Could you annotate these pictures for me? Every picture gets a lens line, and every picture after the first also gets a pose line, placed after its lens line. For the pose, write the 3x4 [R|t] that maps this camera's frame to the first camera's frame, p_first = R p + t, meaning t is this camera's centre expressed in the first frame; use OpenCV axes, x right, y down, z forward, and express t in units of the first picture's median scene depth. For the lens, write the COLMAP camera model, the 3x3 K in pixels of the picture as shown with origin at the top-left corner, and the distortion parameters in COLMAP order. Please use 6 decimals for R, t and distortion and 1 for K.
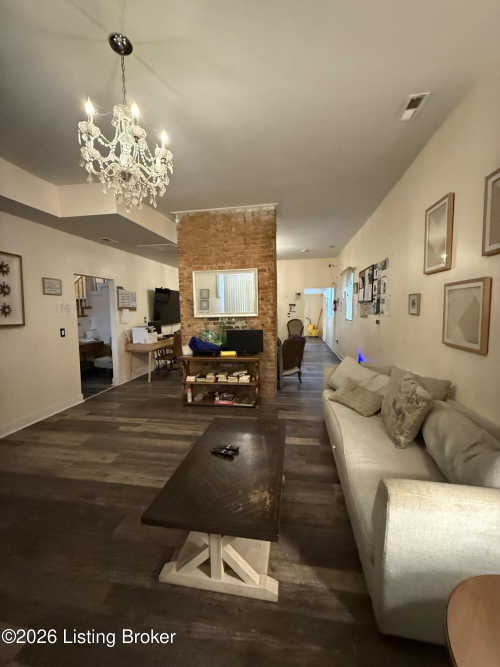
lens RADIAL K [[265.5, 0, 249.5], [0, 265.5, 331.0], [0, 0, 1]] dist [0.001085, -0.000934]
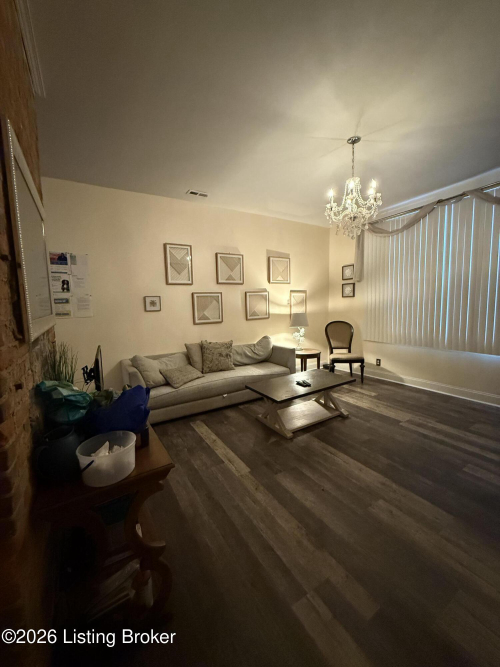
lens RADIAL K [[265.5, 0, 248.2], [0, 265.5, 331.2], [0, 0, 1]] dist [0.001085, -0.000934]
pose [[-0.655848, -0.044481, 0.753581, -0.804298], [0.098761, 0.984627, 0.144071, -0.116104], [-0.748405, 0.168913, -0.641373, 1.642740]]
